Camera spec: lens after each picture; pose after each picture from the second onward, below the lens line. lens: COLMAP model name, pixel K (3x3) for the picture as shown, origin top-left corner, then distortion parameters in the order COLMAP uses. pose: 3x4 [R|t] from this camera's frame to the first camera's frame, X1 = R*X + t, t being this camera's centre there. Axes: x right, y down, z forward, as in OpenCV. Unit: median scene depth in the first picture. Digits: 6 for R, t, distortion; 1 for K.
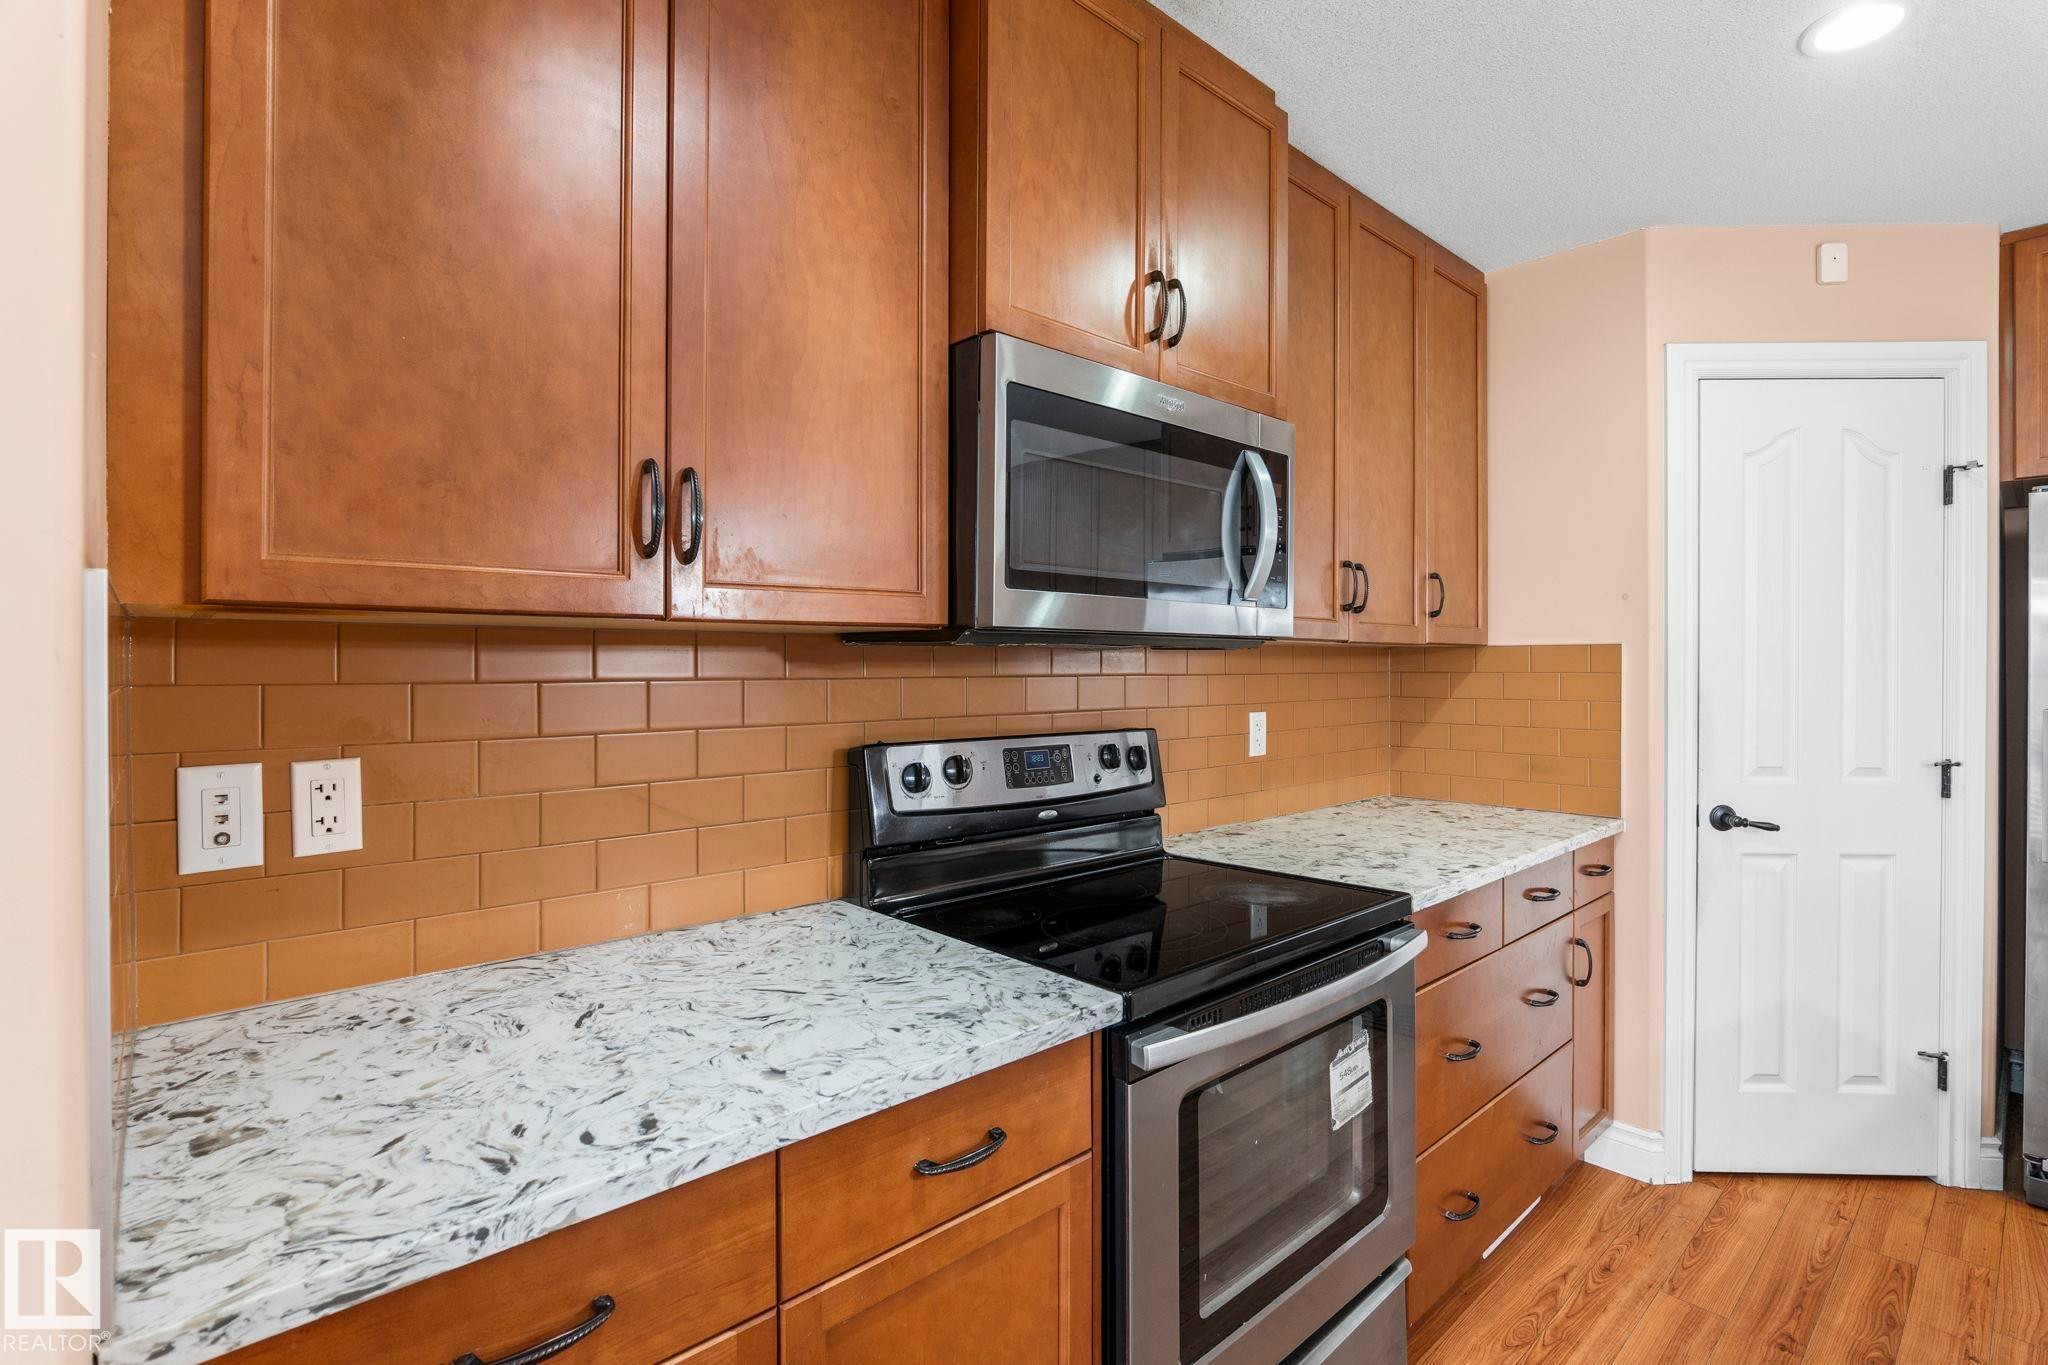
lens RADIAL K [[946.5, 0, 1010.1], [0, 946.5, 666.2], [0, 0, 1]] dist [-0.018975, 0.001733]
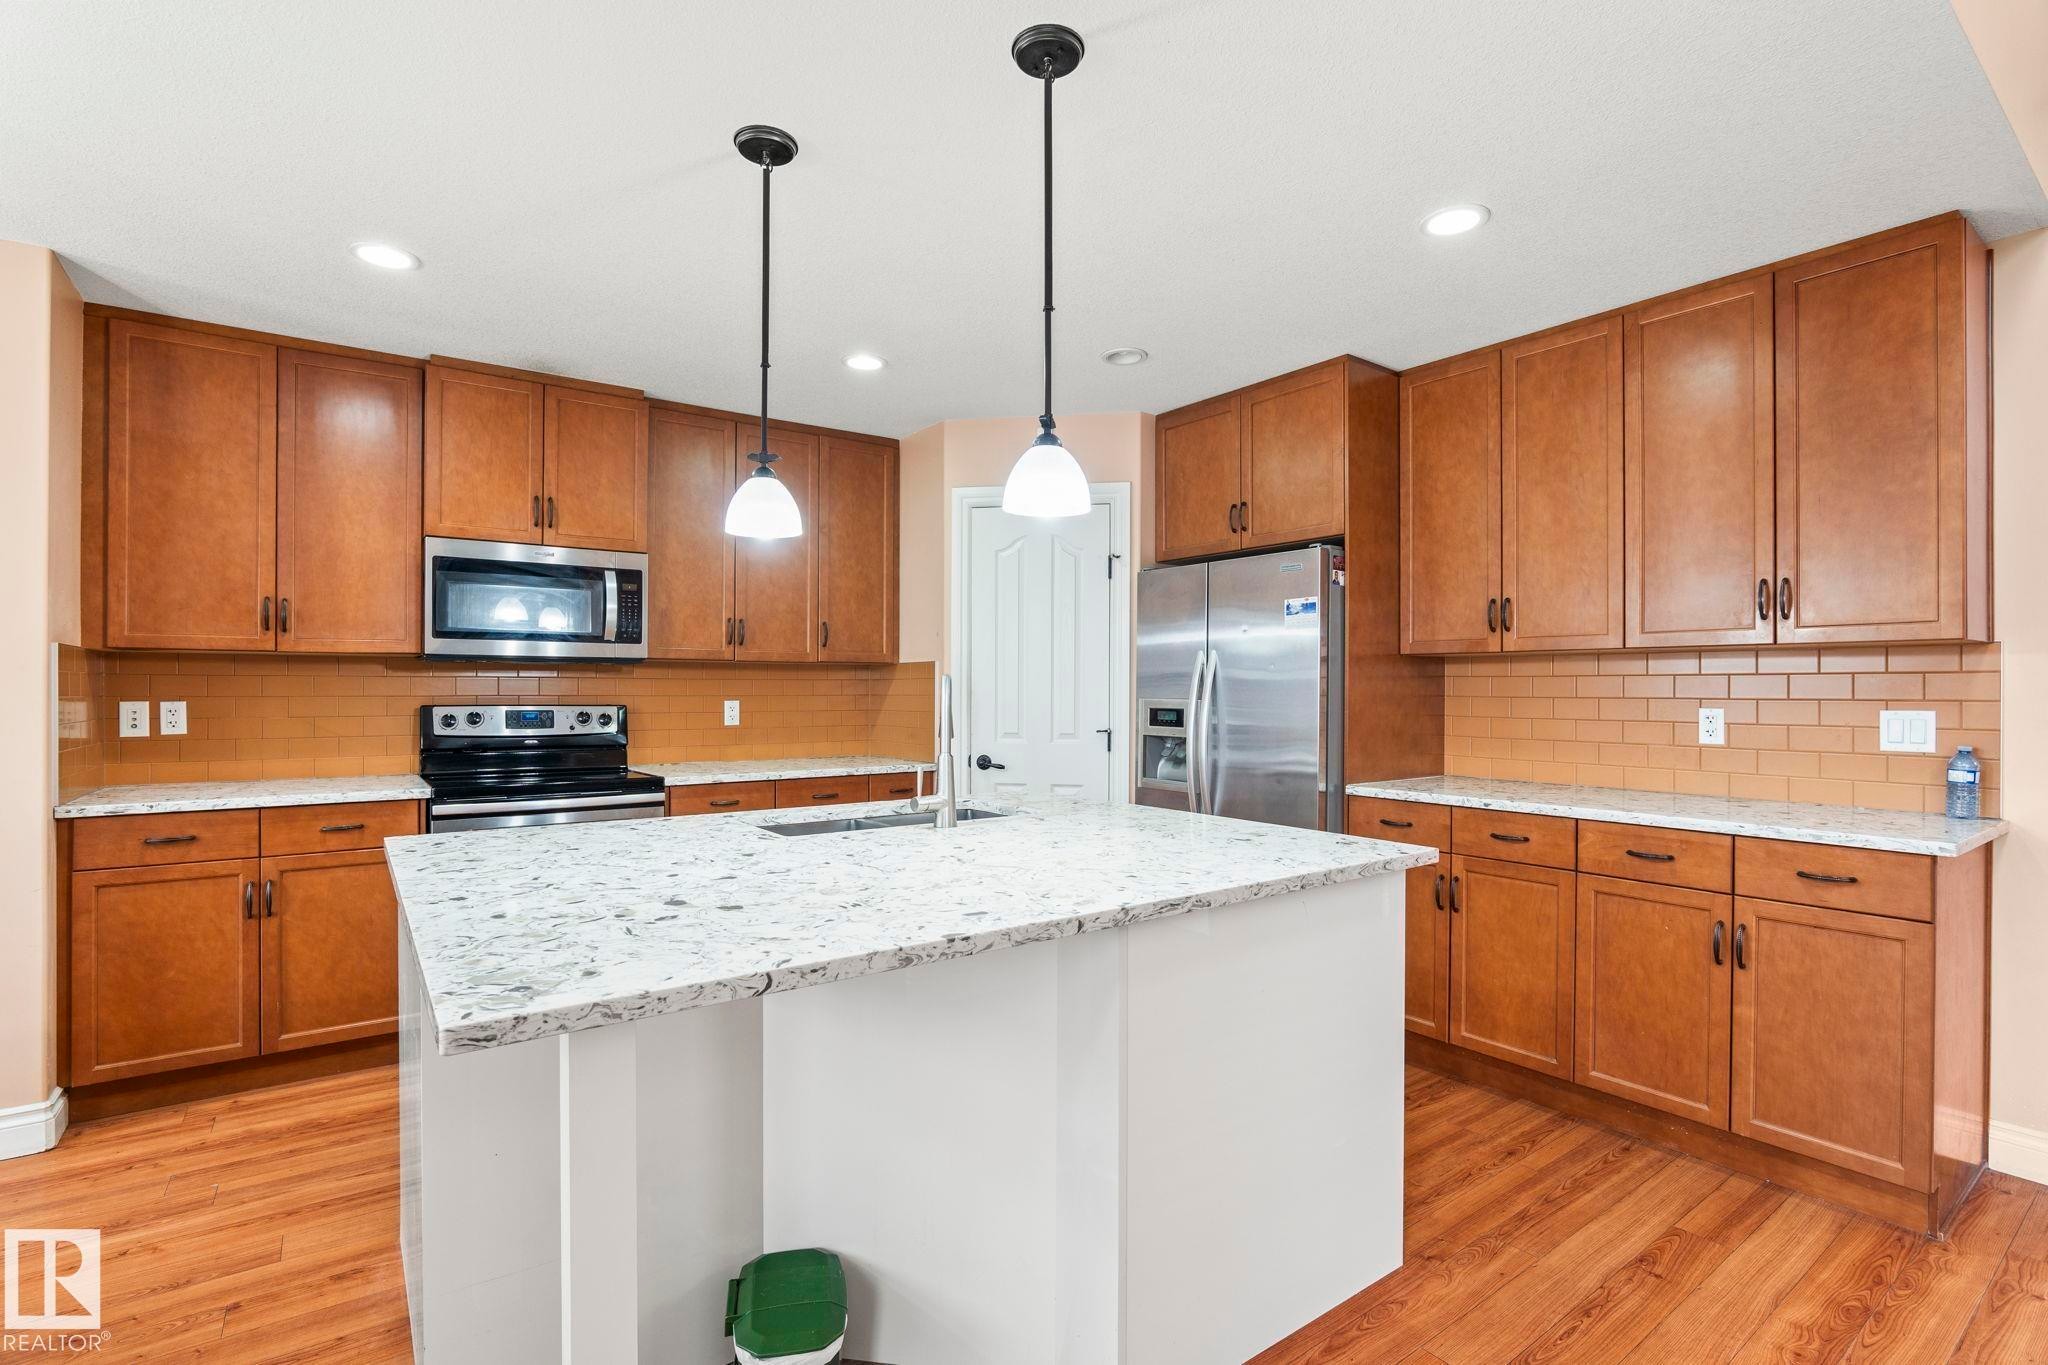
lens RADIAL K [[946.5, 0, 1041.9], [0, 946.5, 687.9], [0, 0, 1]] dist [-0.018975, 0.001733]
pose [[0.992288, -0.001100, -0.123951, 1.673811], [0.000163, 0.999971, -0.007571, 0.059273], [0.123956, 0.007493, 0.992259, -1.110388]]
